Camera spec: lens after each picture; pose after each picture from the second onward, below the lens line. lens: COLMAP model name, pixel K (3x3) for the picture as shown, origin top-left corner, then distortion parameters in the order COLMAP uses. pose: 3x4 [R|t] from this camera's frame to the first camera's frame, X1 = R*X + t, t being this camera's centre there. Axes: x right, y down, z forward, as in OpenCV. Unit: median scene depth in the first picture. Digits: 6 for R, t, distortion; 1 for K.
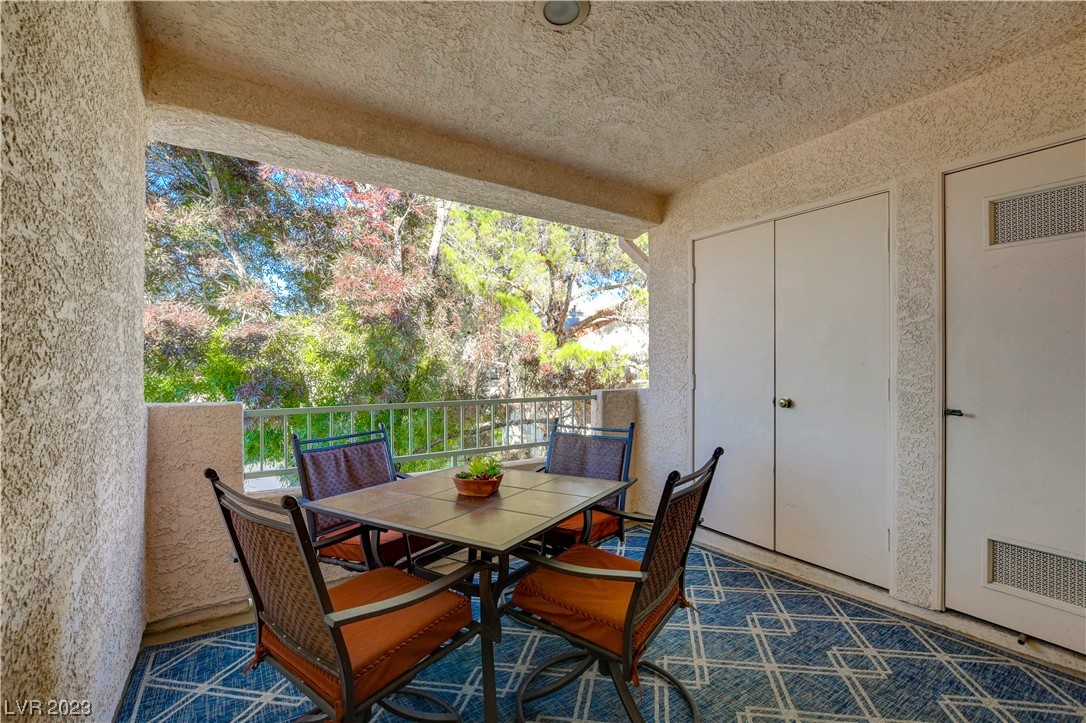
lens RADIAL K [[467.1, 0, 543.0], [0, 467.1, 361.5], [0, 0, 1]] dist [0.001040, 0.000208]
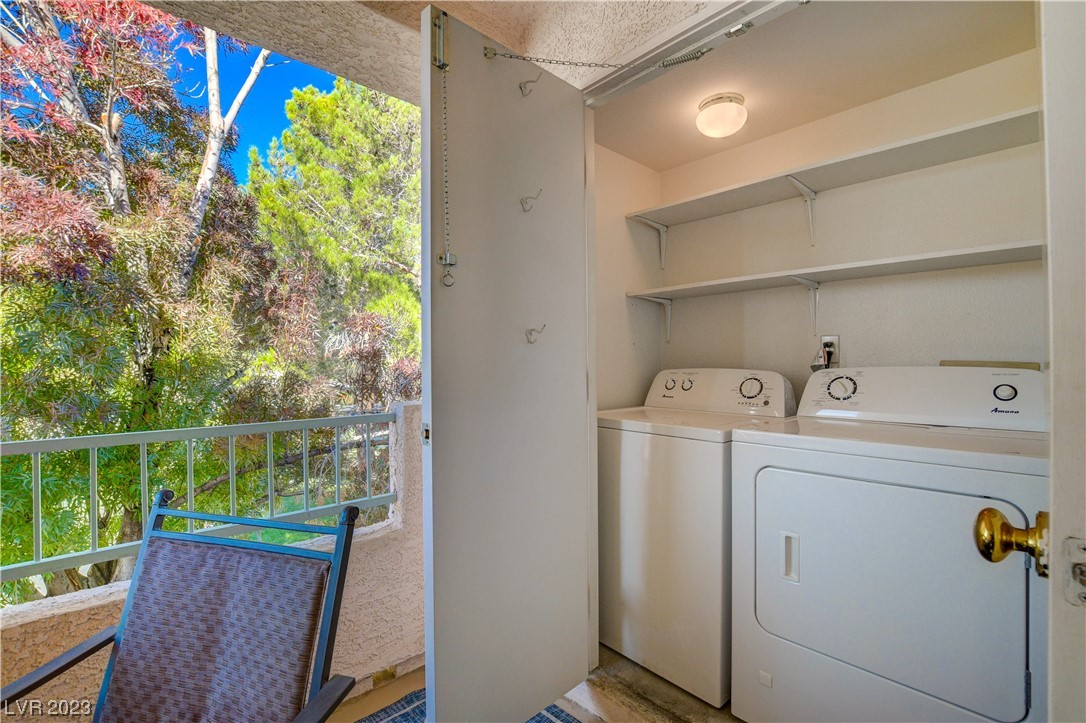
lens RADIAL K [[475.5, 0, 543.0], [0, 475.5, 361.5], [0, 0, 1]] dist [-0.001017, -0.022409]
pose [[0.988039, -0.012283, 0.153715, 0.136856], [0.012097, 0.999925, 0.002140, 0.014164], [-0.153729, -0.000254, 0.988113, 0.318197]]
